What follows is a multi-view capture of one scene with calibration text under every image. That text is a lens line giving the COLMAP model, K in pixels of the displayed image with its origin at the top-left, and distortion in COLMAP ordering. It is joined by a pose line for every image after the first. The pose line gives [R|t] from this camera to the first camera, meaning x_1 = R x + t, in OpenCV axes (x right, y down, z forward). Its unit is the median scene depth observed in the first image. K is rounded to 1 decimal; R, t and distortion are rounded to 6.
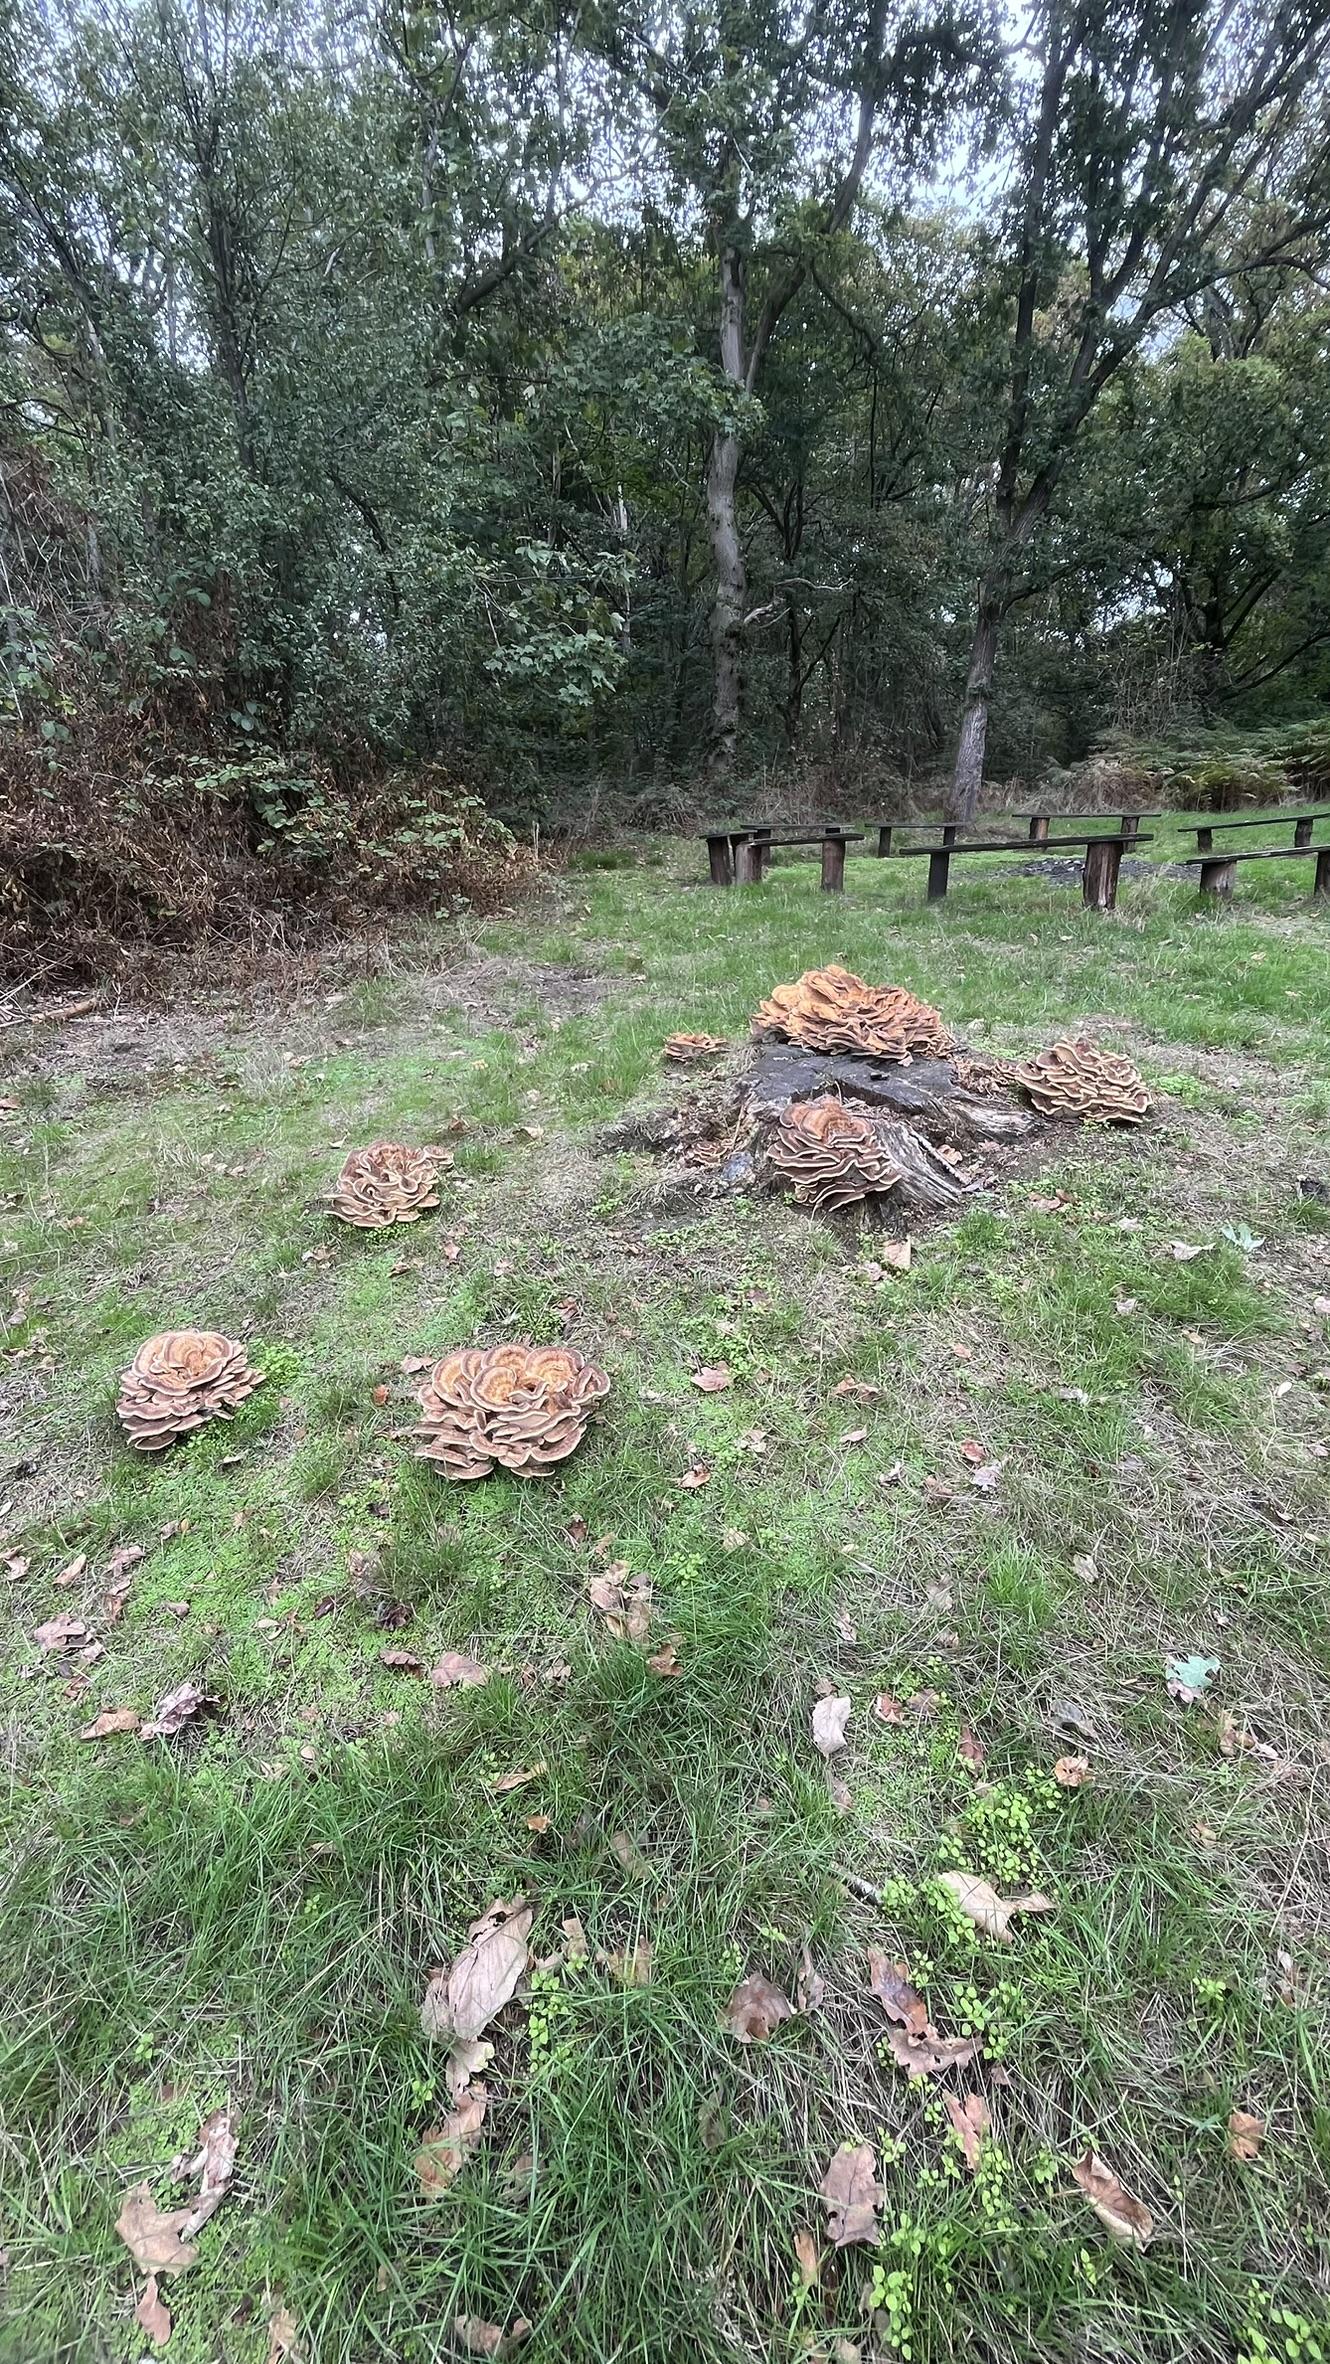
lens RADIAL K [[960.6, 0, 663.6], [0, 960.6, 1181.8], [0, 0, 1]] dist [-0.003563, 0.000055]
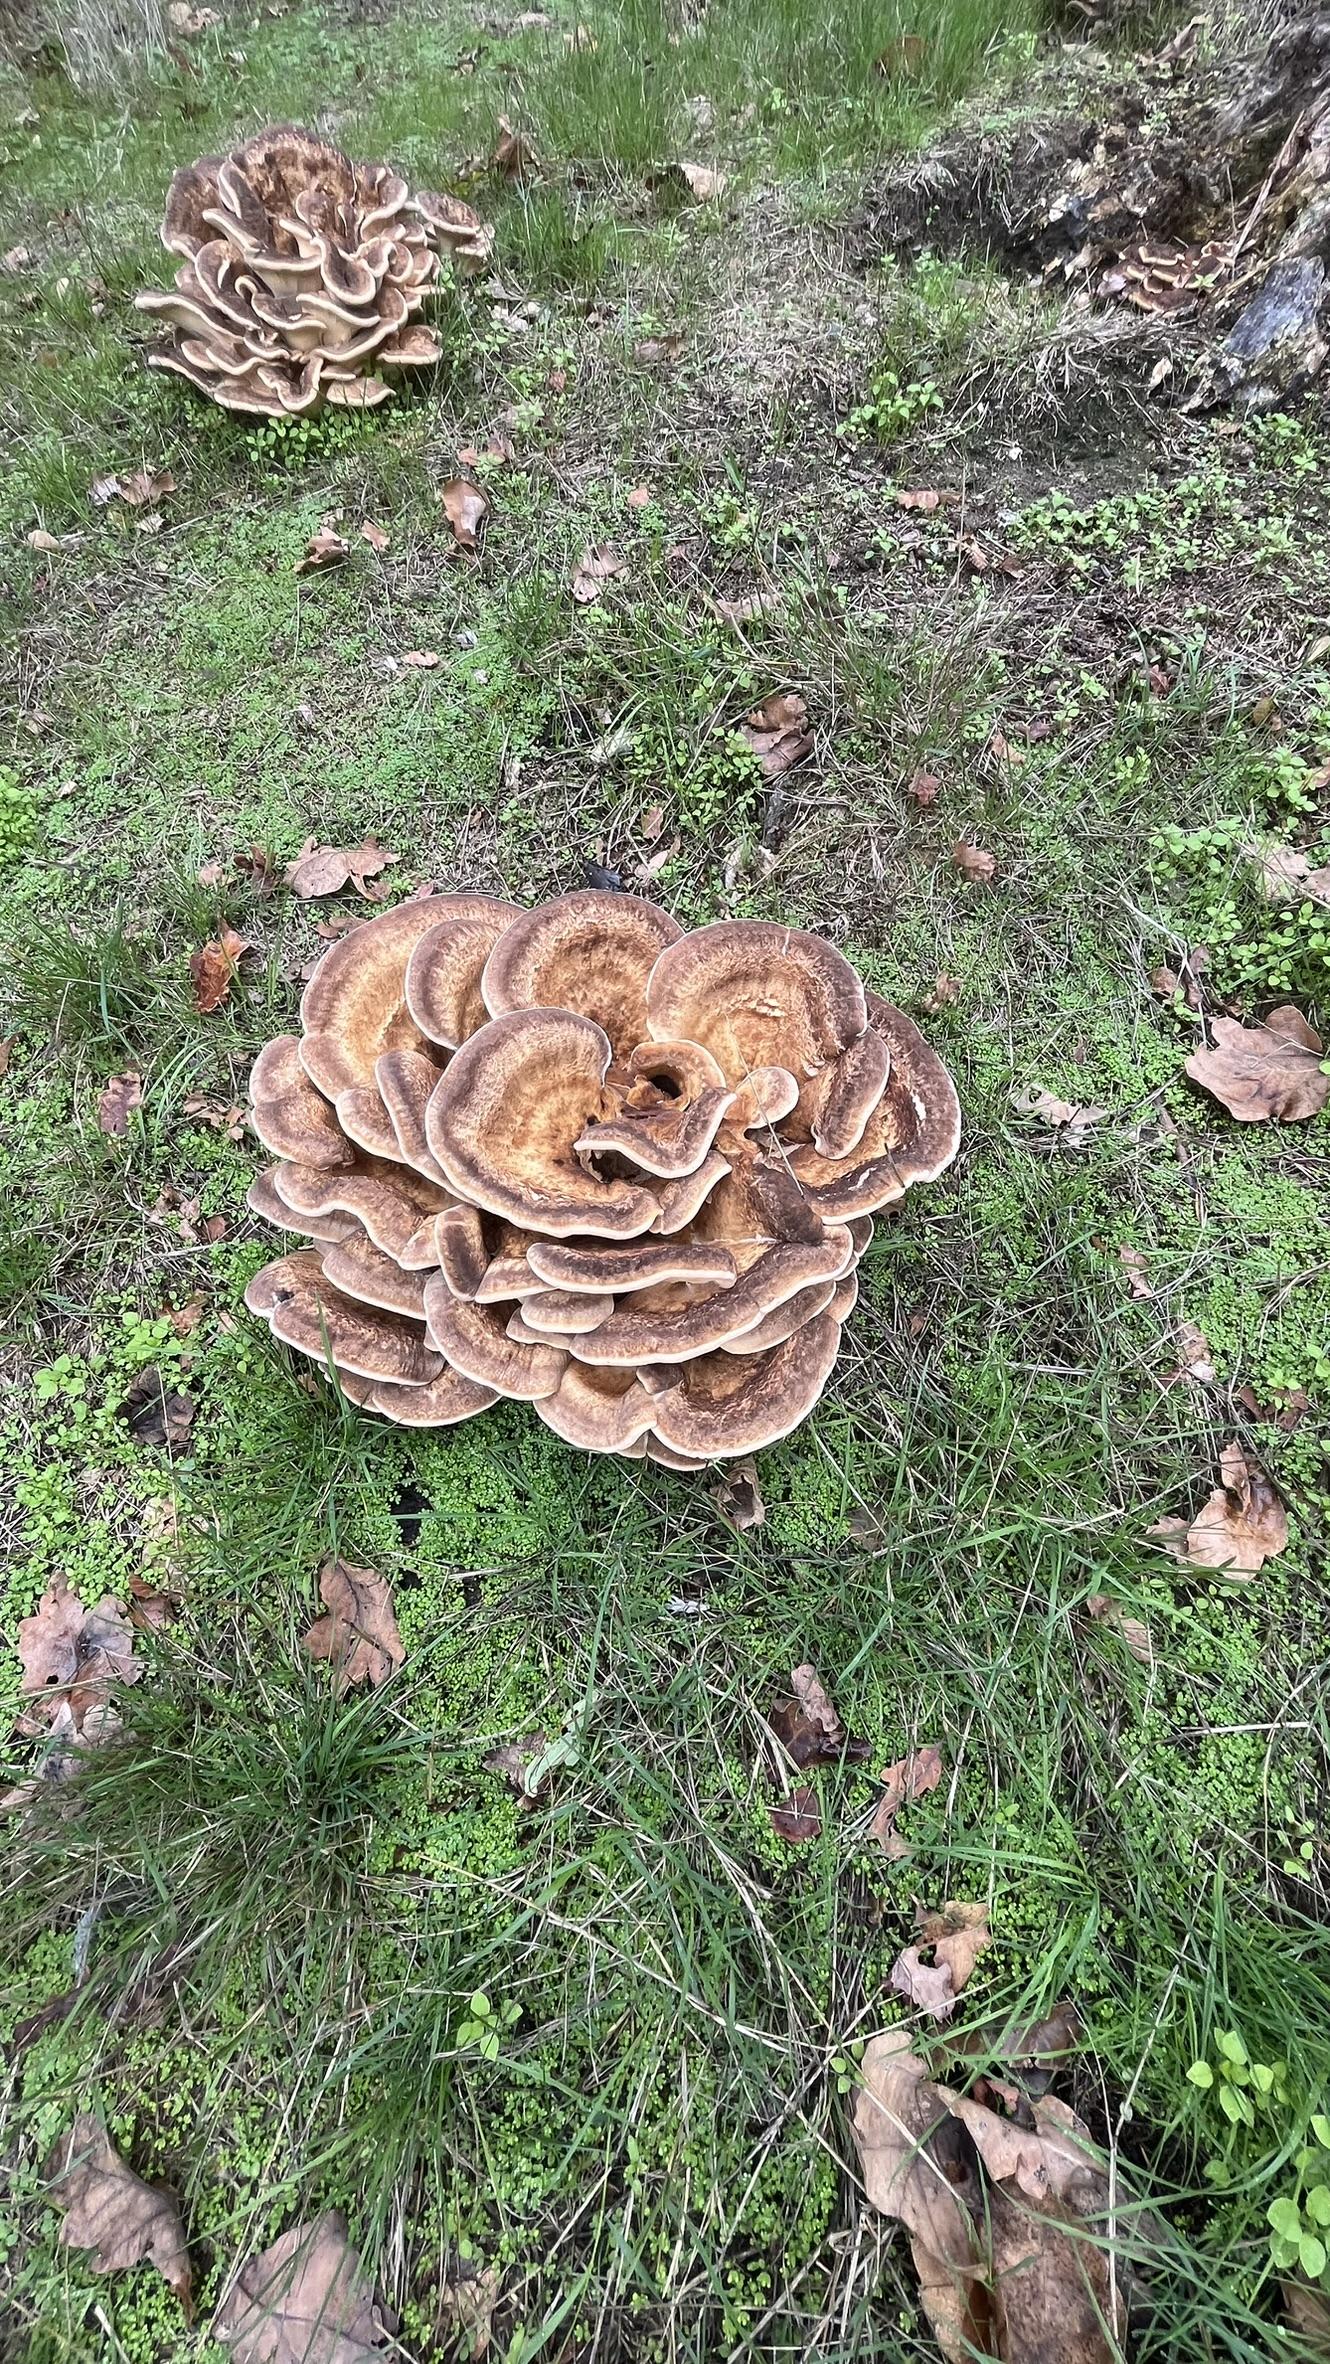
lens RADIAL K [[960.6, 0, 666.3], [0, 960.6, 1177.2], [0, 0, 1]] dist [-0.003563, 0.000055]
pose [[0.988418, 0.140655, -0.056970, -0.086350], [-0.080366, 0.803608, 0.589708, 0.054093], [0.128727, -0.578299, 0.805605, 0.557860]]
